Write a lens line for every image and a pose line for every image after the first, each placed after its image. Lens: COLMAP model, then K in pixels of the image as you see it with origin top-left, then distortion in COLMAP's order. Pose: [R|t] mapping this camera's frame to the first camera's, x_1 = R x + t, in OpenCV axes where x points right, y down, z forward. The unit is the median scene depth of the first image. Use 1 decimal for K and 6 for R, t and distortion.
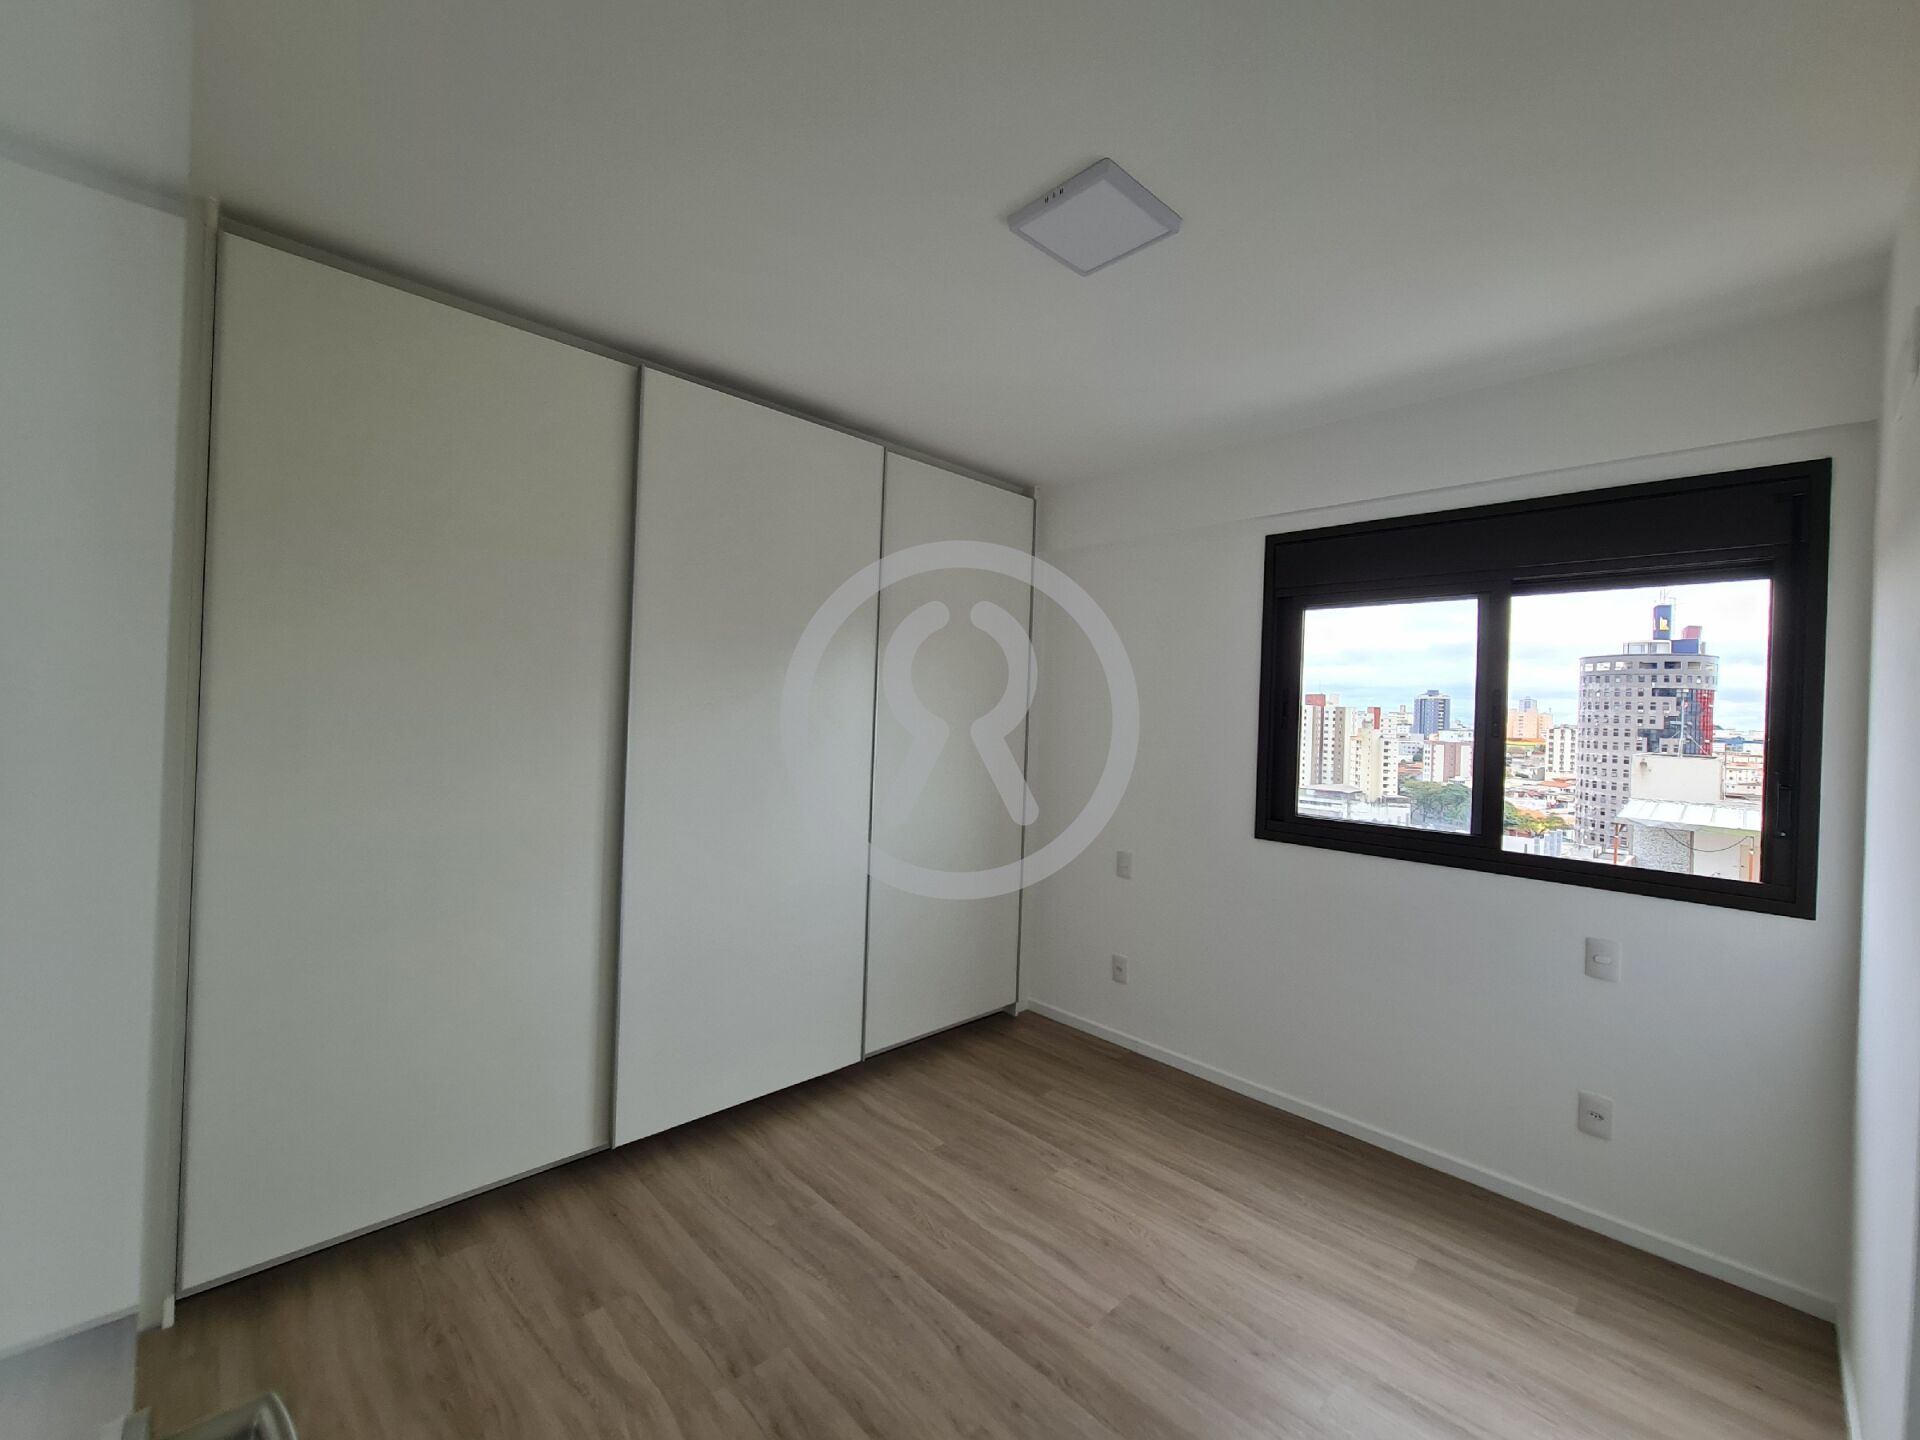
lens RADIAL K [[775.1, 0, 957.6], [0, 775.1, 710.3], [0, 0, 1]] dist [-0.006804, -0.000375]
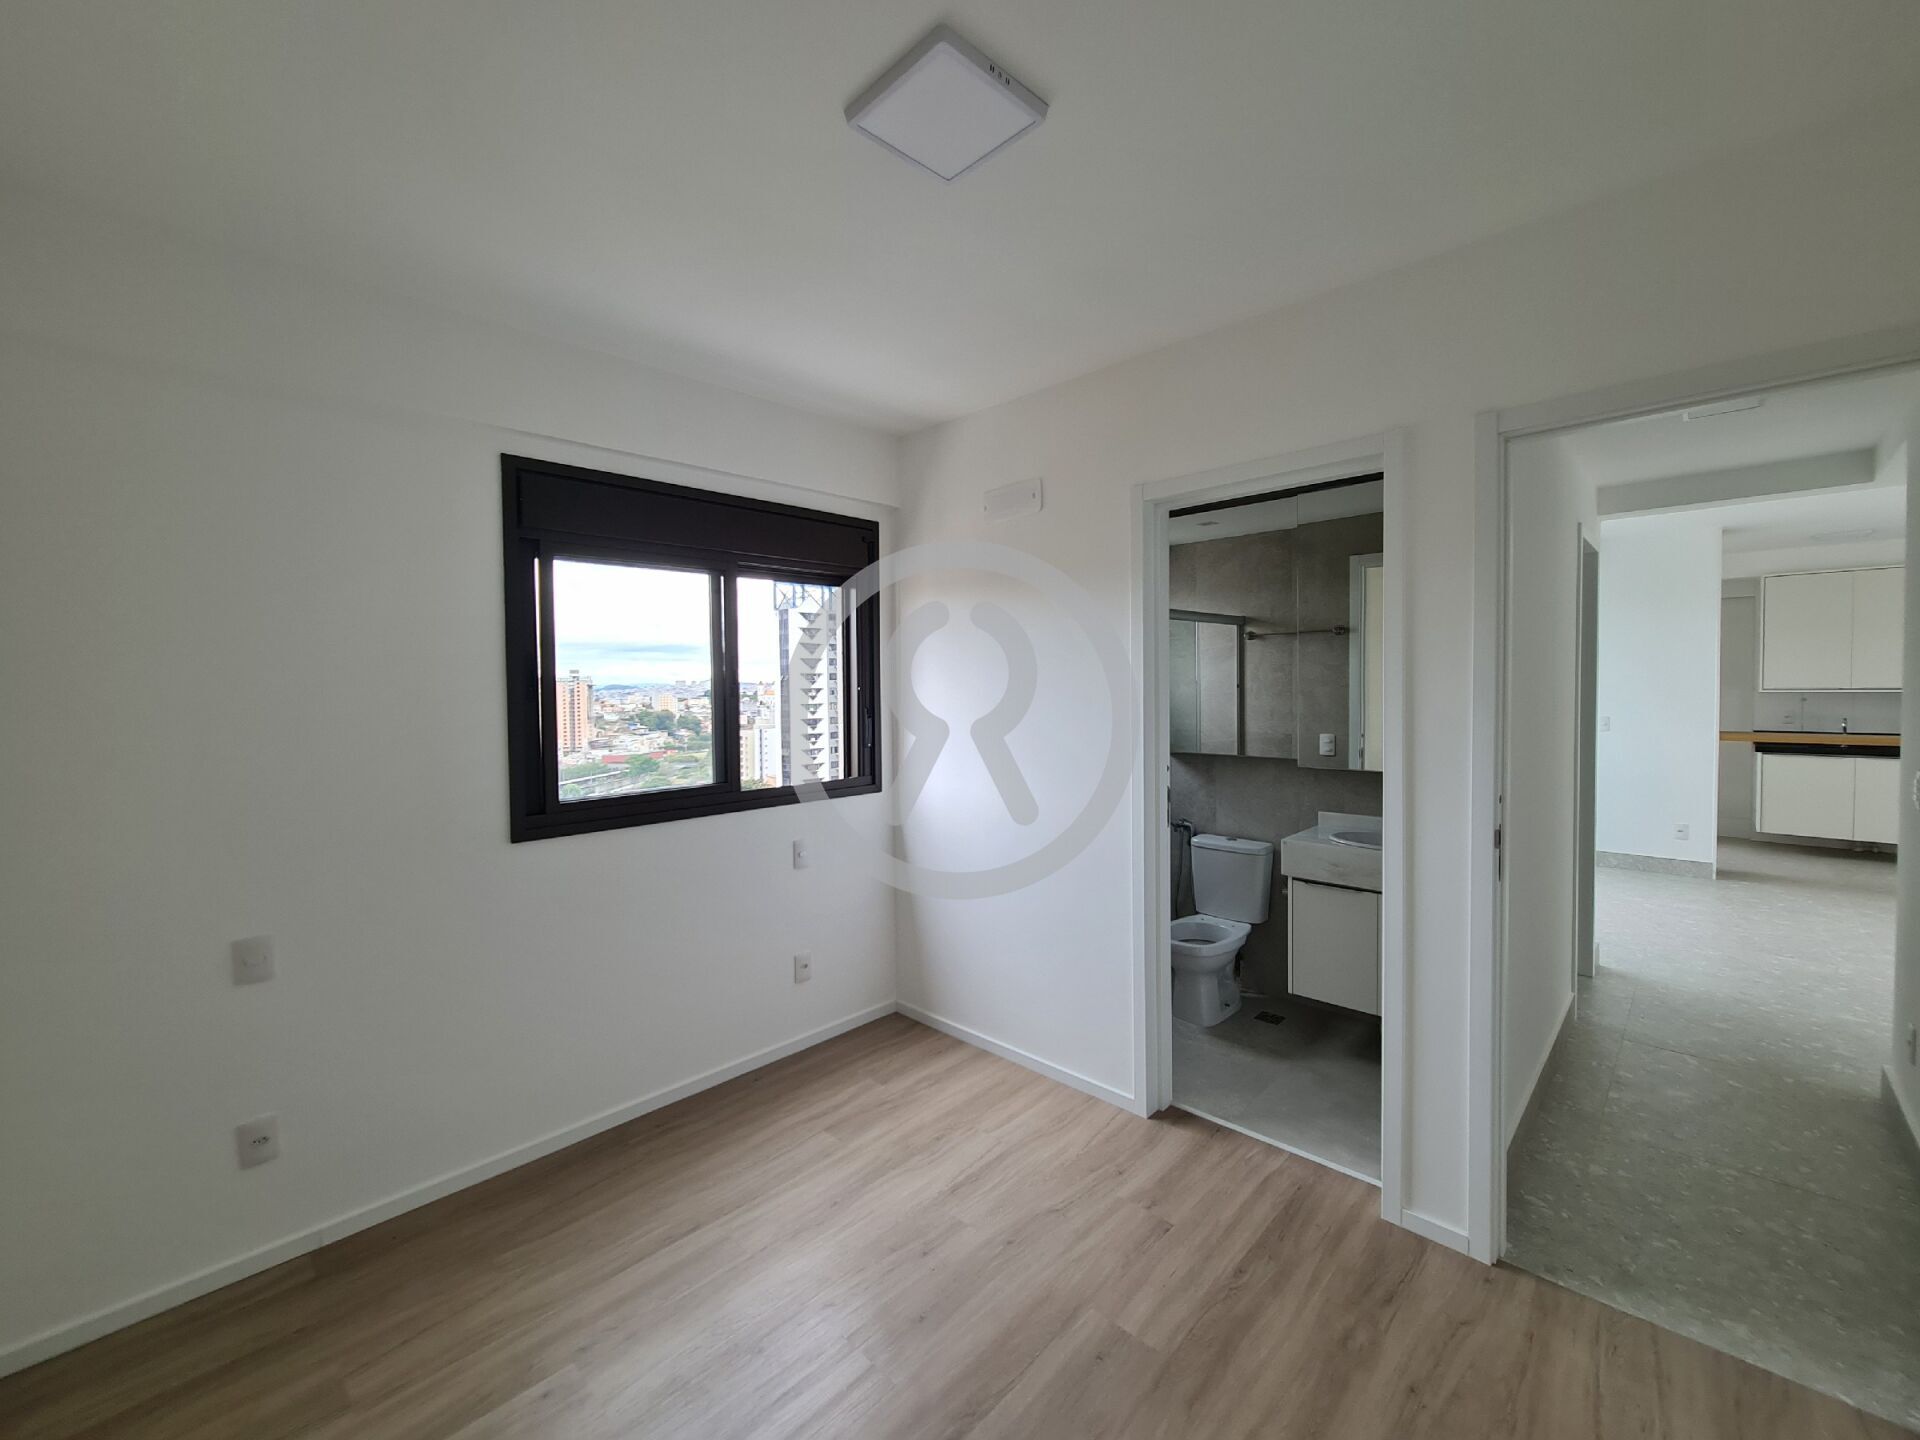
lens RADIAL K [[775.1, 0, 957.6], [0, 775.1, 710.3], [0, 0, 1]] dist [-0.006804, -0.000375]
pose [[-0.025499, -0.071829, 0.997091, -0.507990], [0.010057, 0.997346, 0.072104, -0.027524], [-0.999624, 0.011866, -0.024709, 0.725398]]
